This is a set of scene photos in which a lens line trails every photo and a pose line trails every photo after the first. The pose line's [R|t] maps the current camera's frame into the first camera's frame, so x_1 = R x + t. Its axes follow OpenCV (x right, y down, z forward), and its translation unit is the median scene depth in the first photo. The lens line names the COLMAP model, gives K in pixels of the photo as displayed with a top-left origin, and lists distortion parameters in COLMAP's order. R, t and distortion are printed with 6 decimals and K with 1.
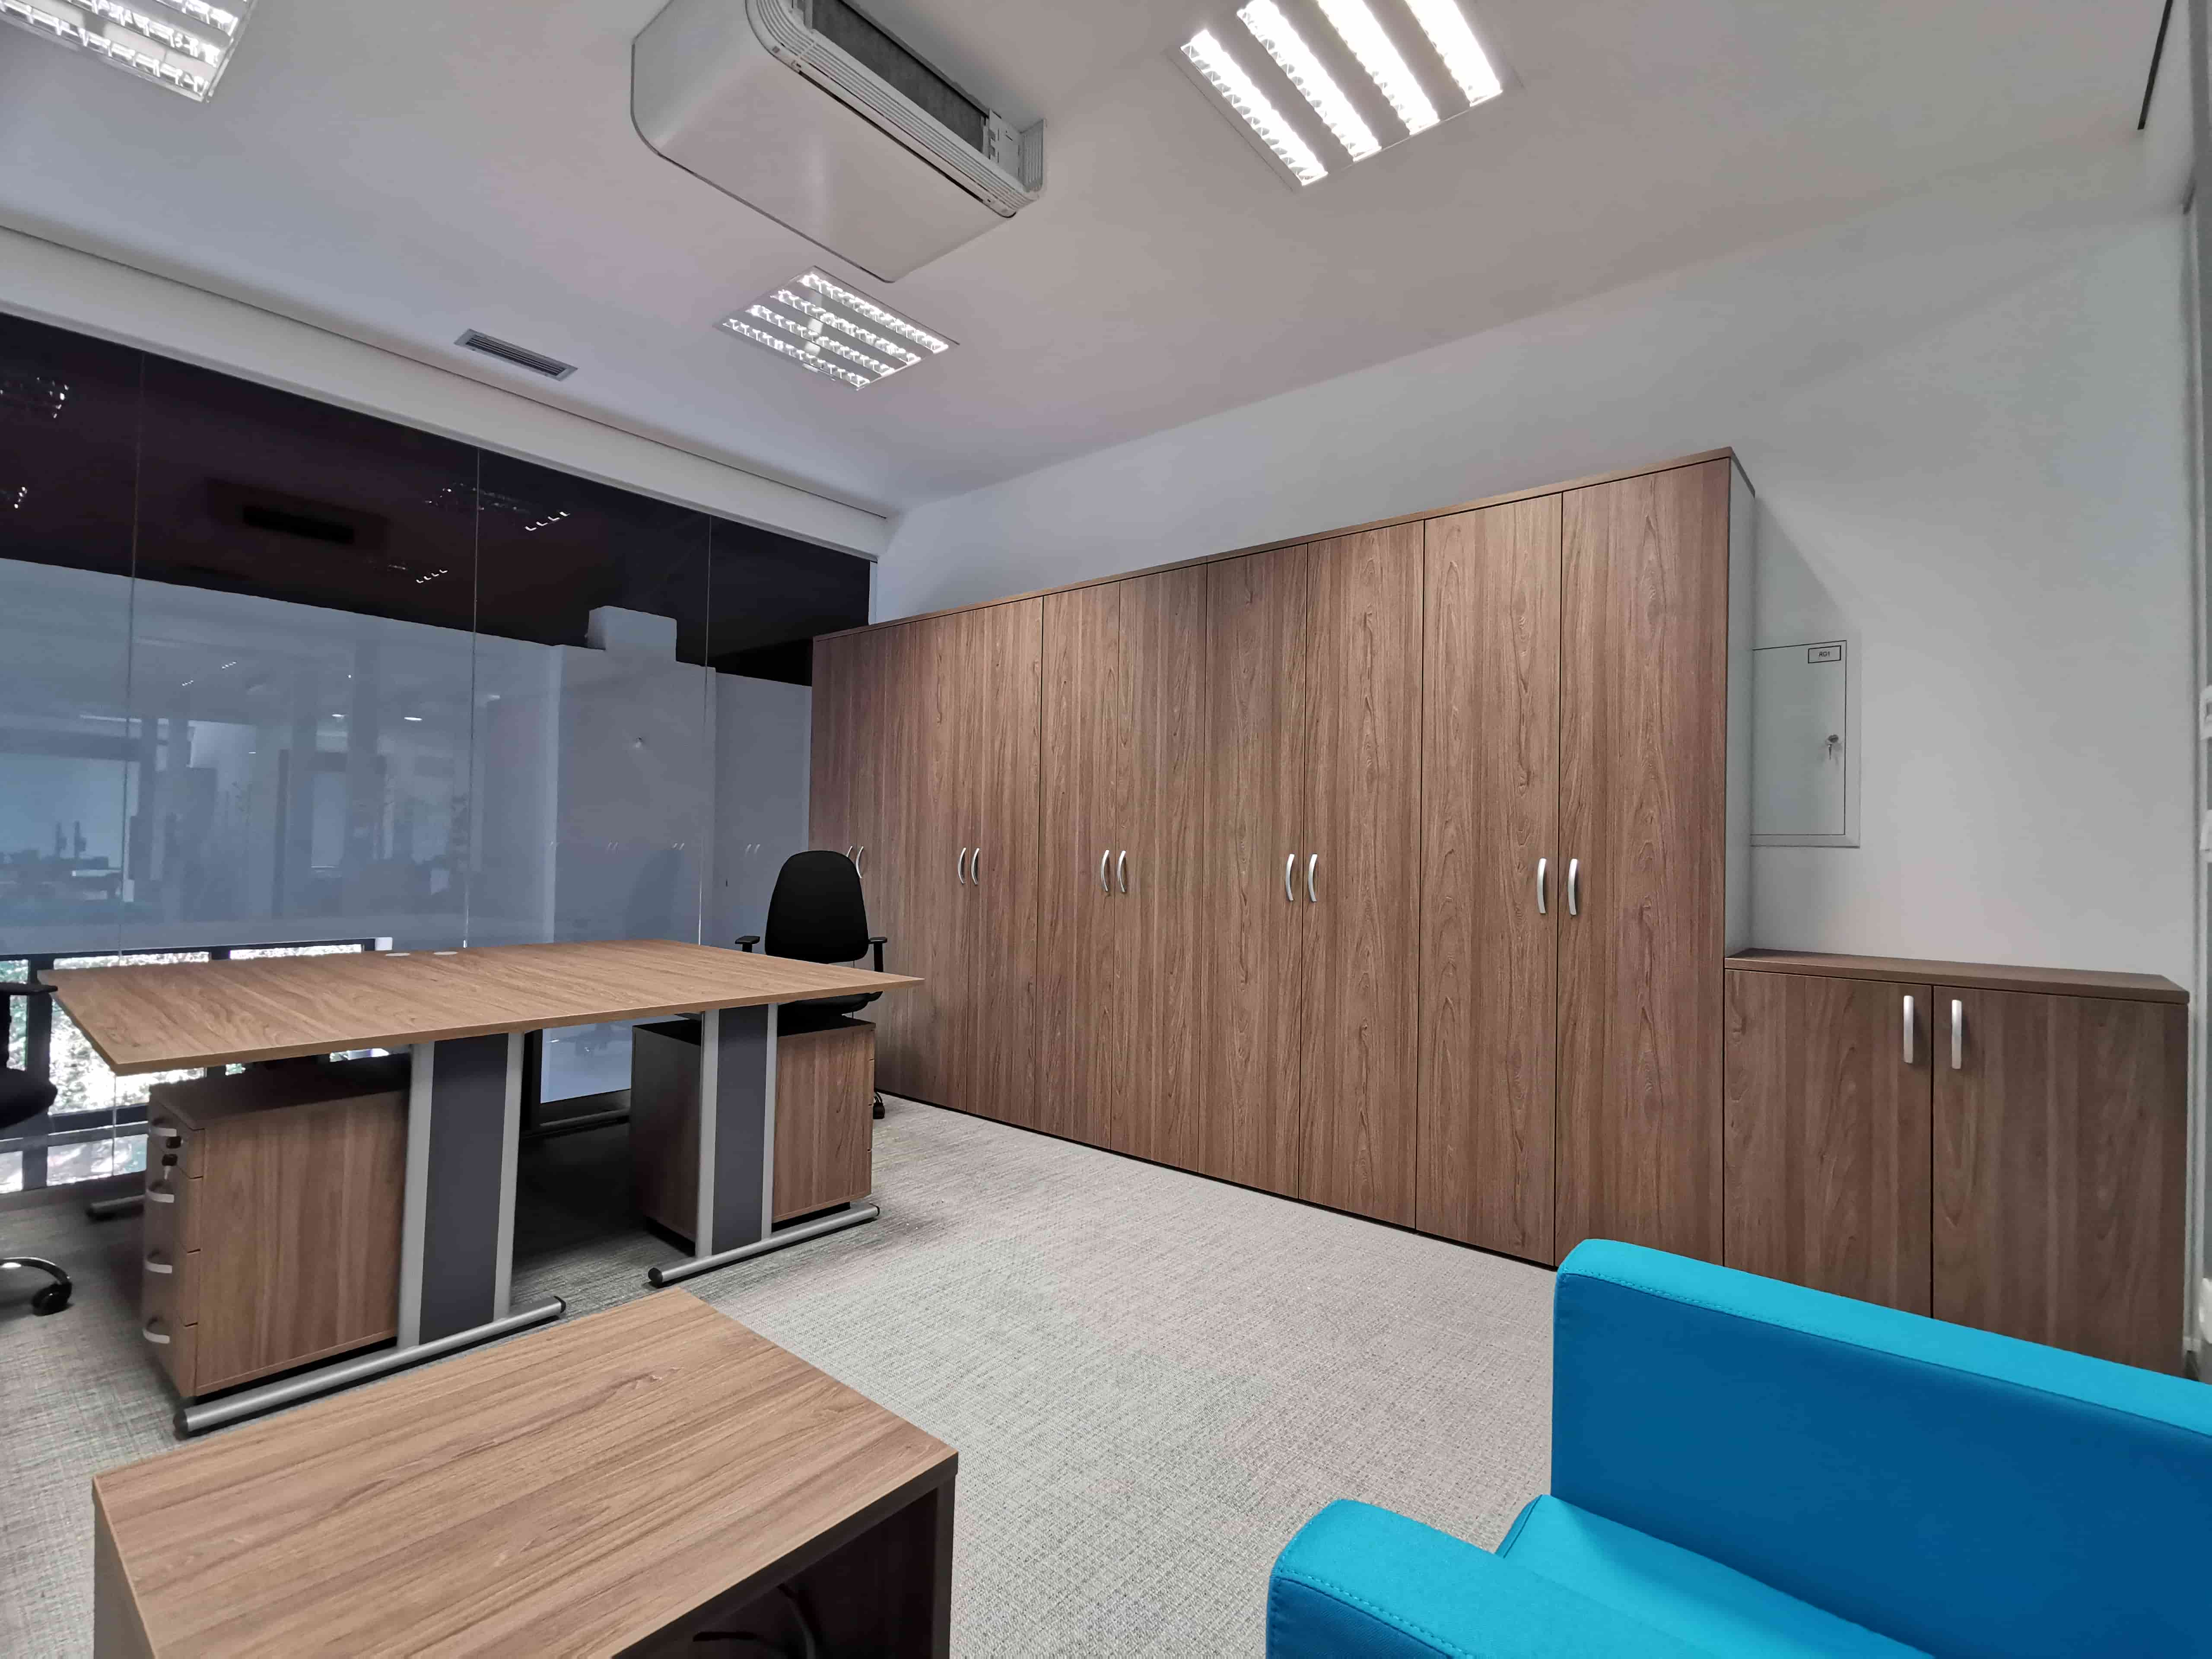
lens RADIAL K [[1012.0, 0, 1106.0], [0, 1012.0, 829.5], [0, 0, 1]] dist [0.015052, 0.000124]
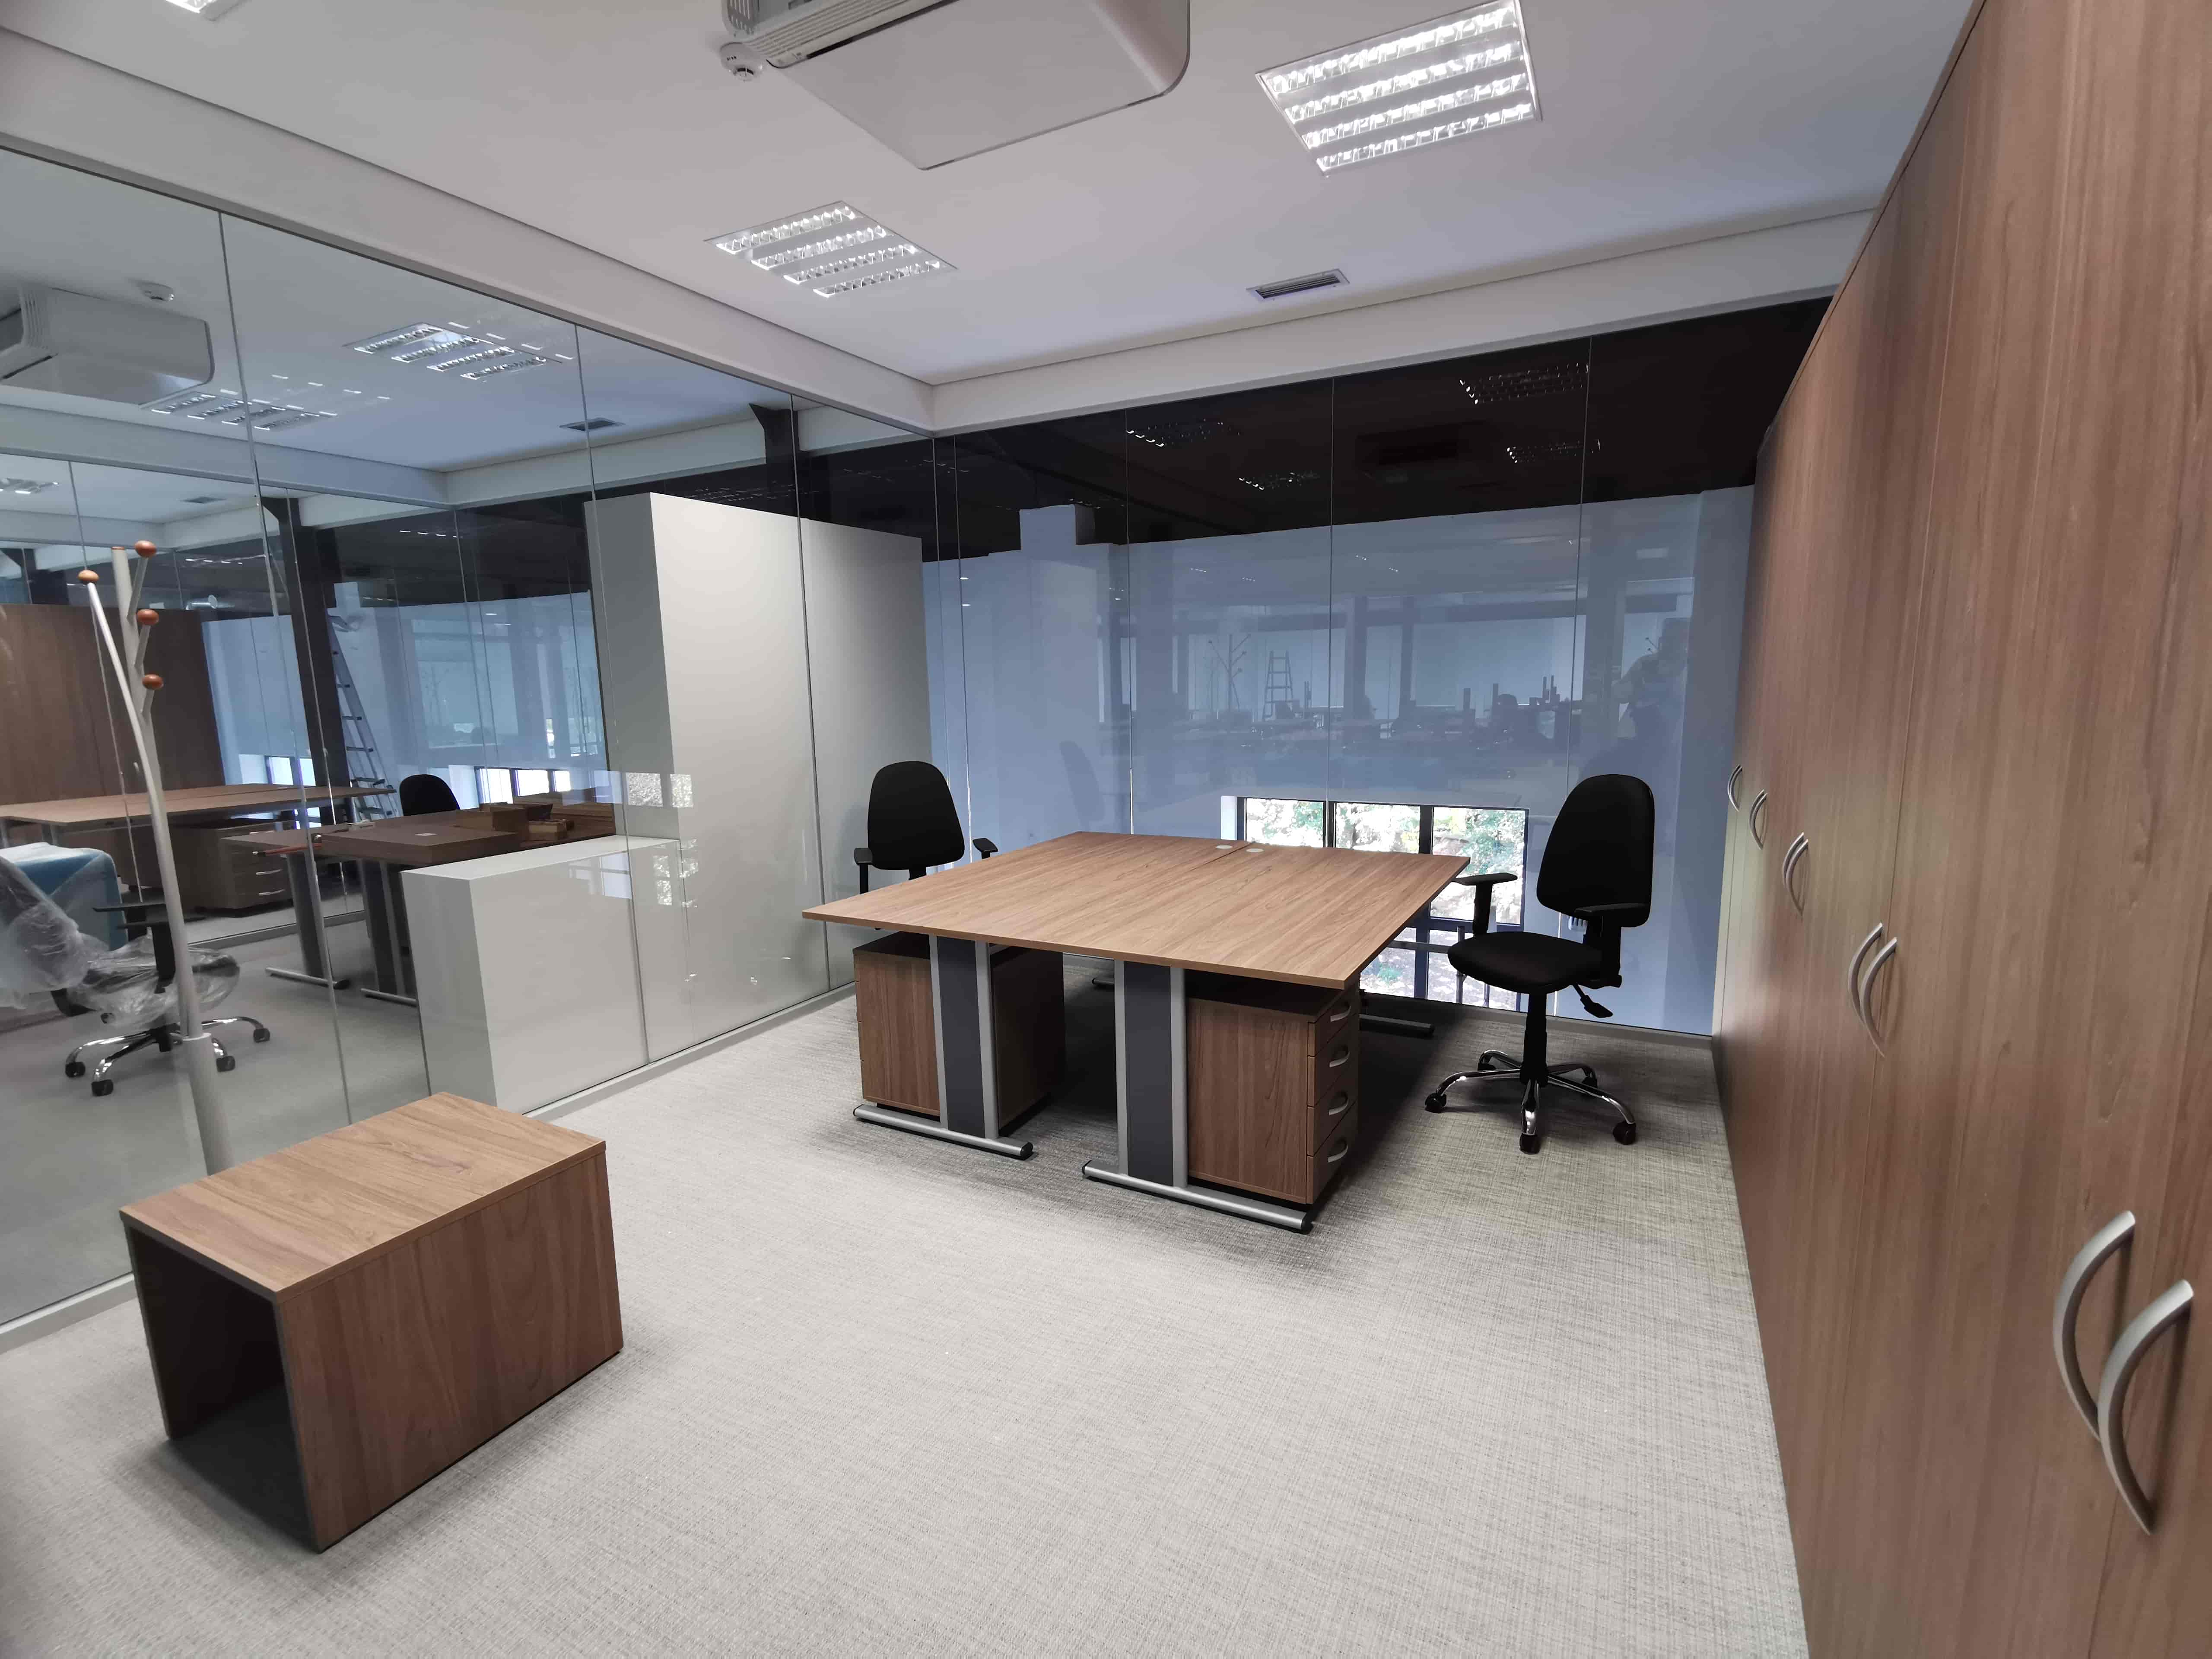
lens RADIAL K [[1012.0, 0, 1106.0], [0, 1012.0, 829.5], [0, 0, 1]] dist [0.015052, 0.000124]
pose [[0.201102, 0.125819, -0.971456, 0.579774], [0.051136, 0.989016, 0.138679, -0.095584], [0.978235, -0.077565, 0.192459, 0.735183]]
